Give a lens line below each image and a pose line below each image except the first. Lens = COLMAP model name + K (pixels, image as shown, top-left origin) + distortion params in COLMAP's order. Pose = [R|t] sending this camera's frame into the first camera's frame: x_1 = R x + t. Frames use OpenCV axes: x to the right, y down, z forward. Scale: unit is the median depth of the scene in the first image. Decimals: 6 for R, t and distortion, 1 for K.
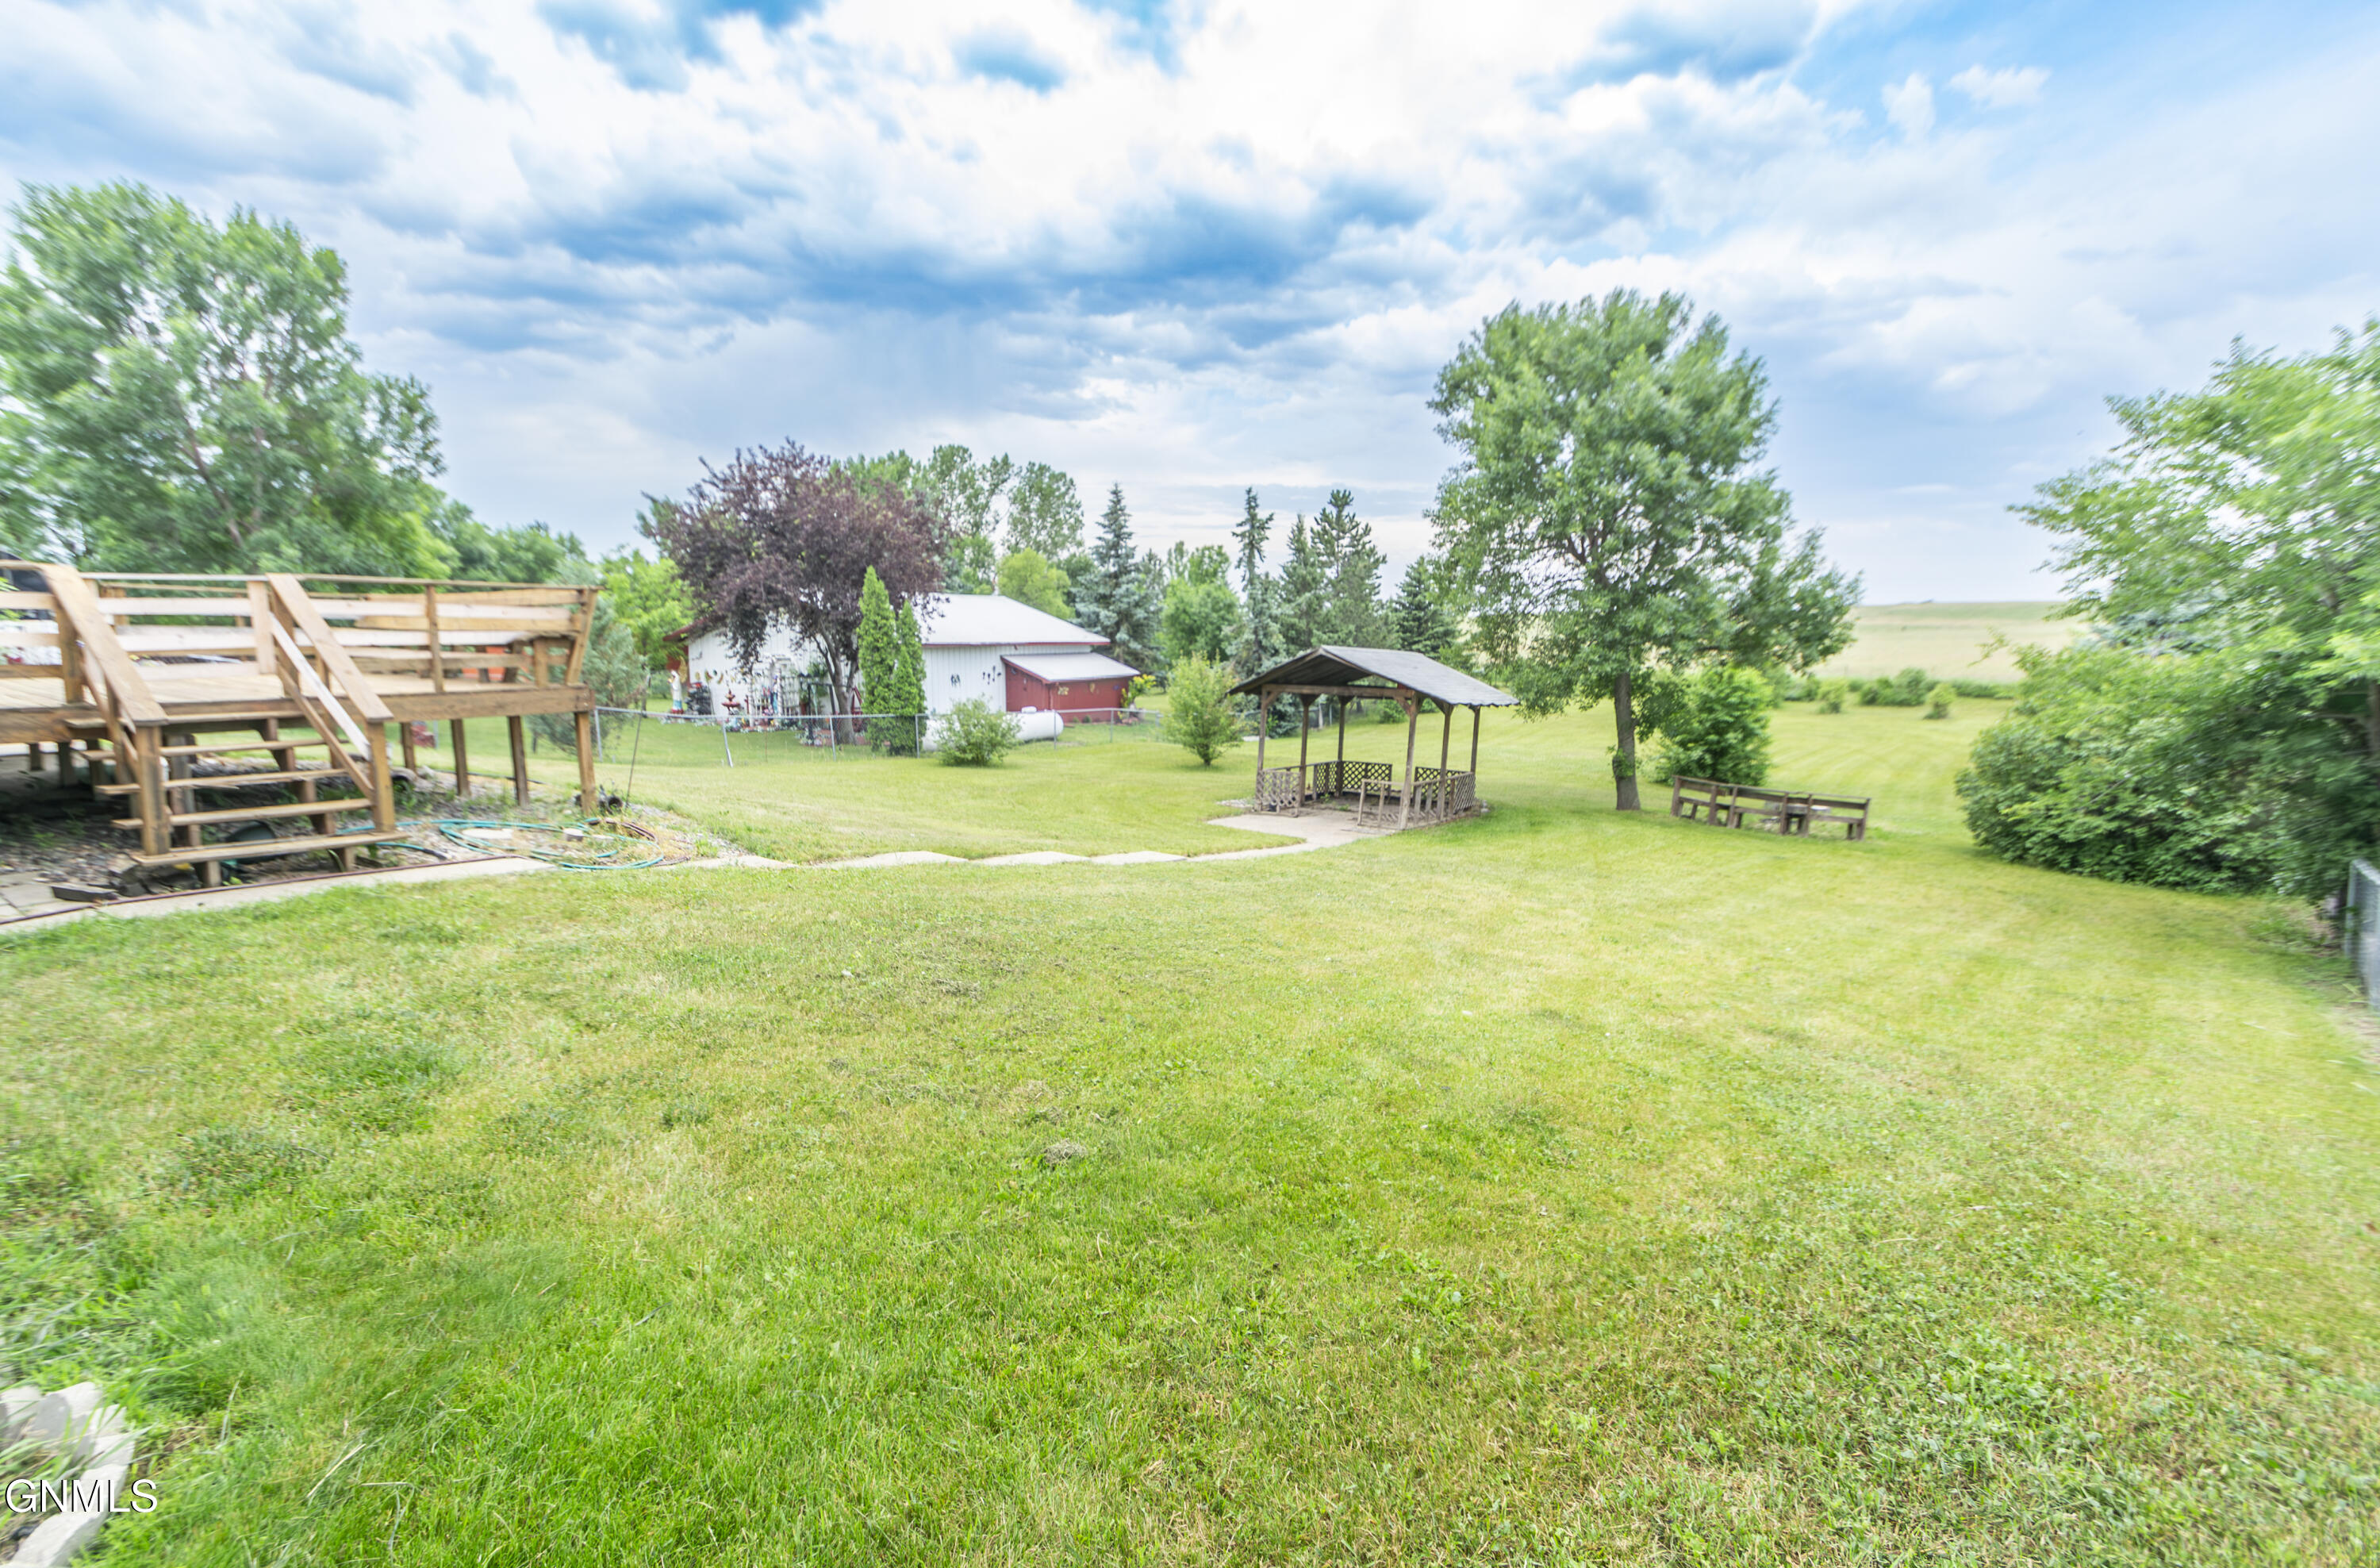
lens RADIAL K [[1042.9, 0, 1193.0], [0, 1042.9, 775.1], [0, 0, 1]] dist [-0.000171, 0.000050]
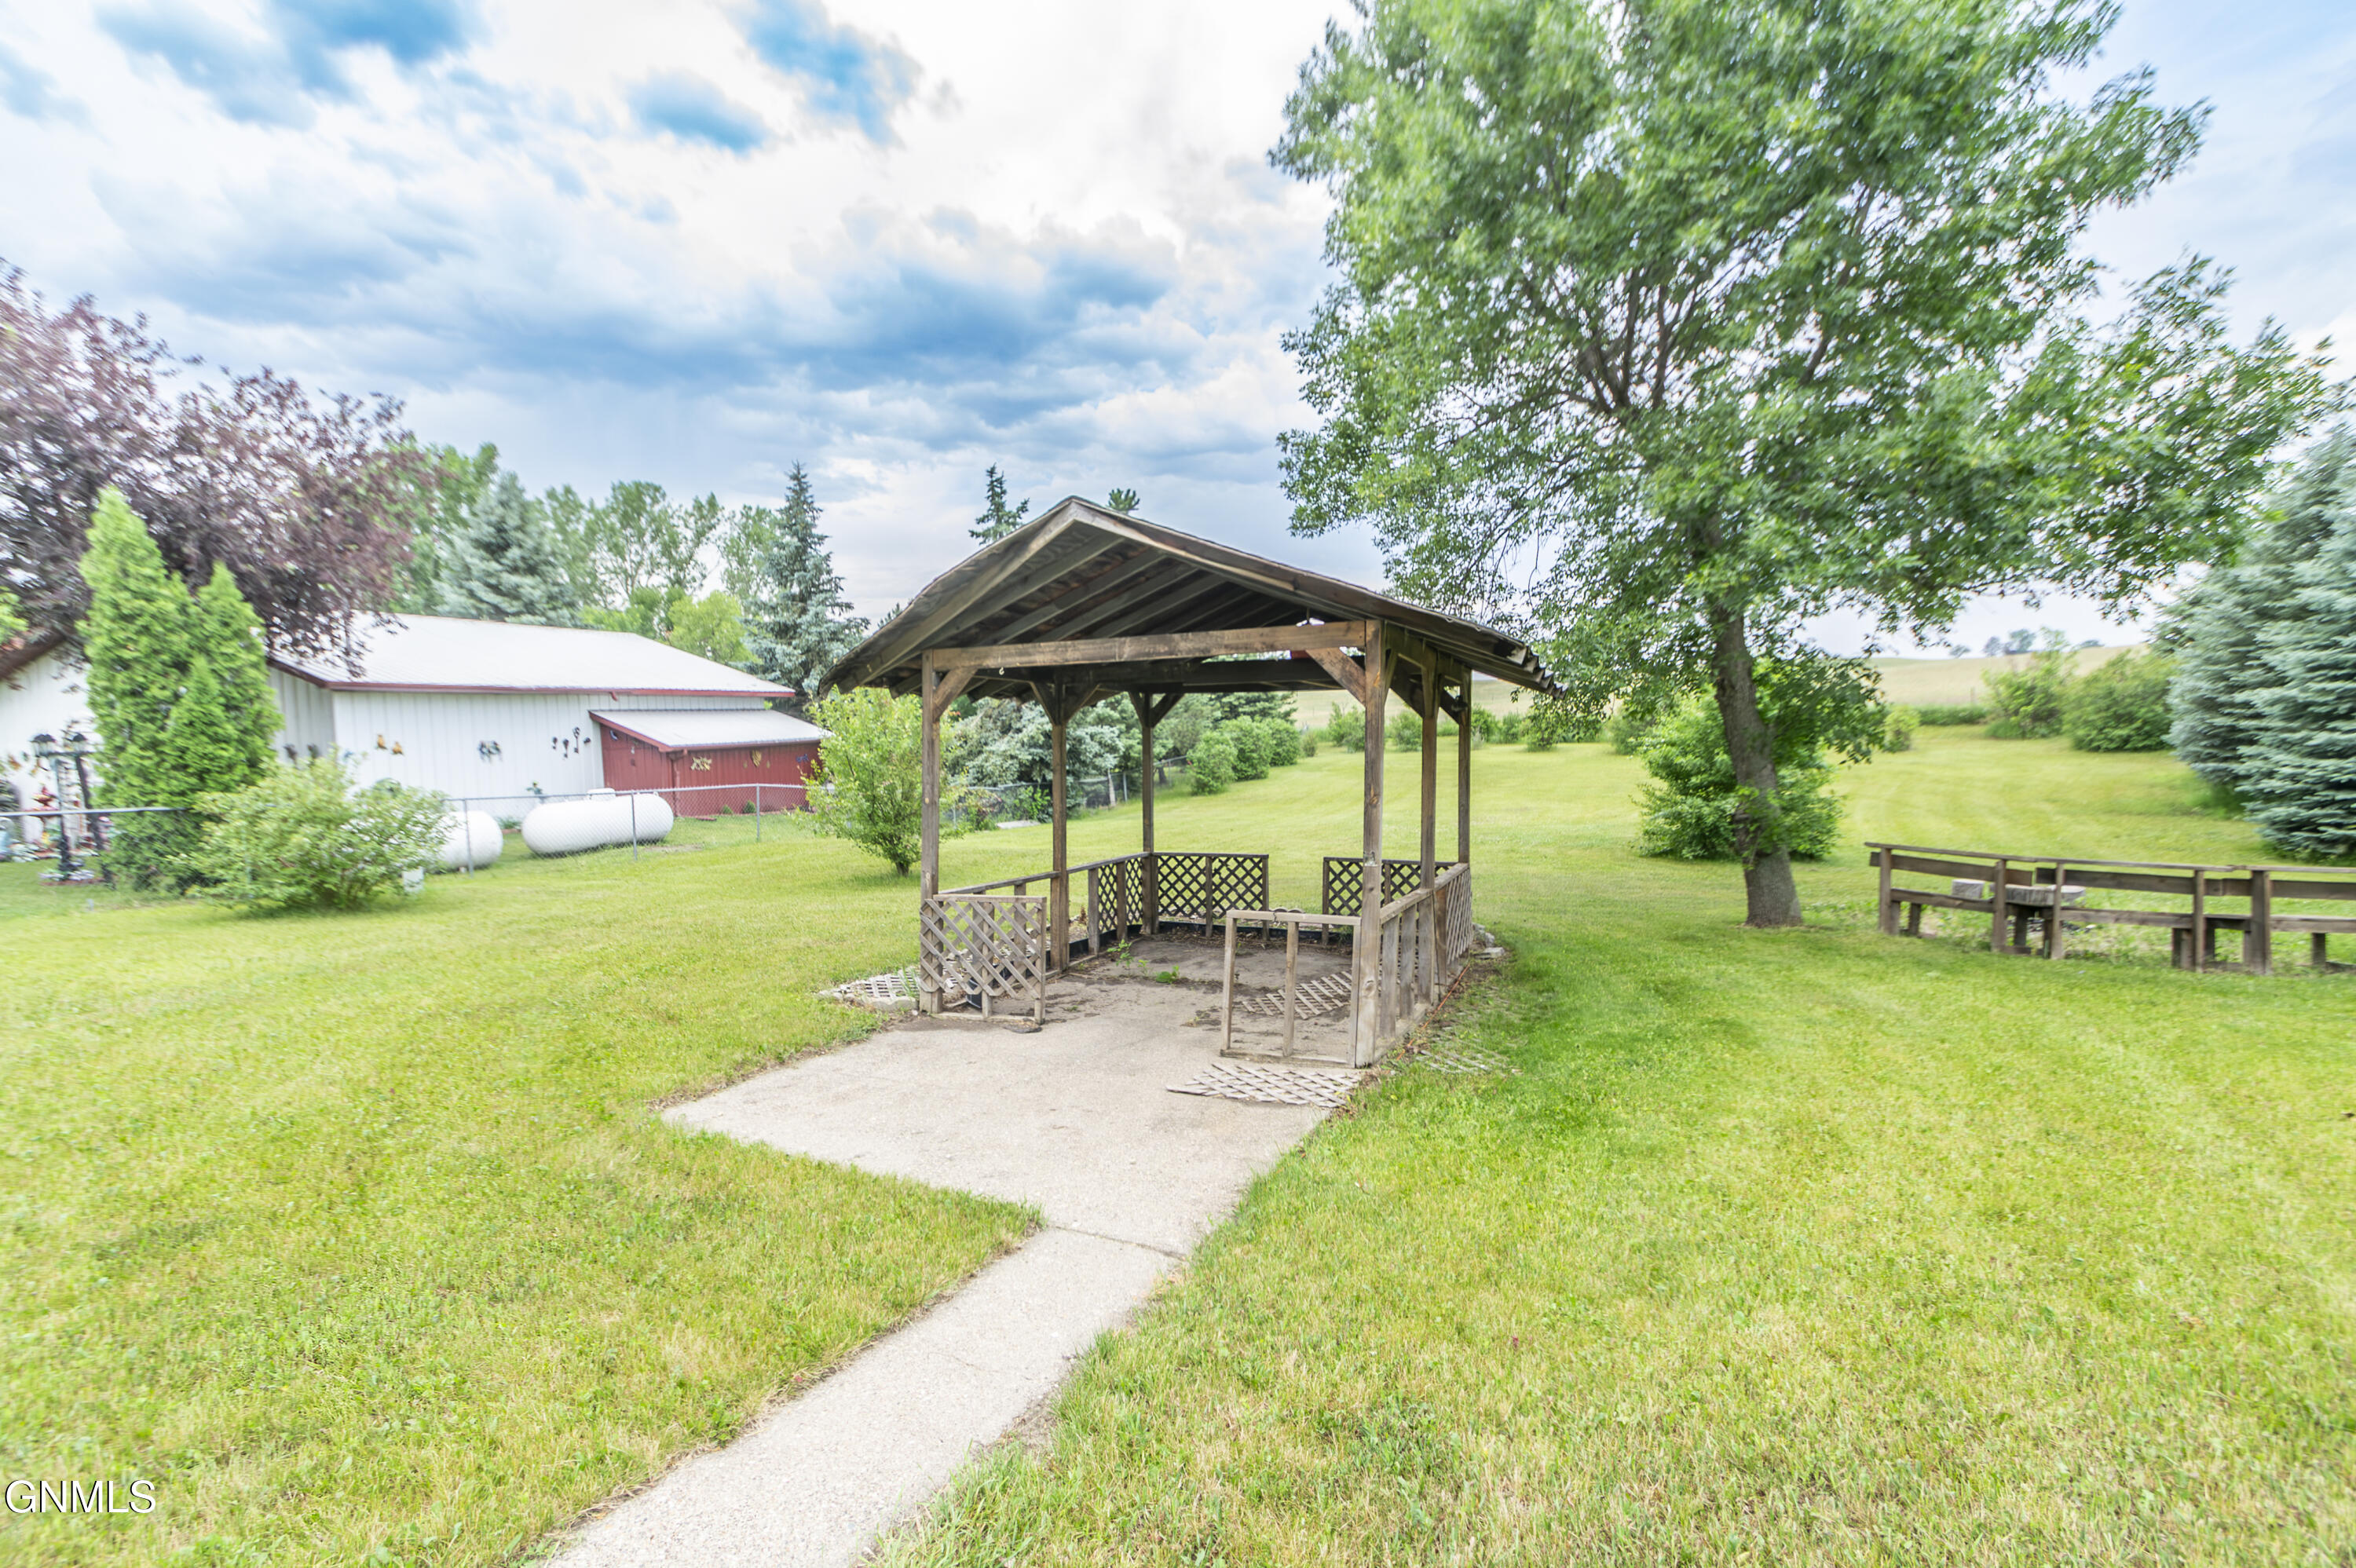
lens RADIAL K [[1099.3, 0, 1164.8], [0, 1099.3, 803.9], [0, 0, 1]] dist [0.003126, -0.001589]
pose [[0.985116, -0.050377, 0.164345, 0.035823], [0.059556, 0.996901, -0.051405, -0.005137], [-0.161246, 0.060427, 0.985063, 0.266377]]
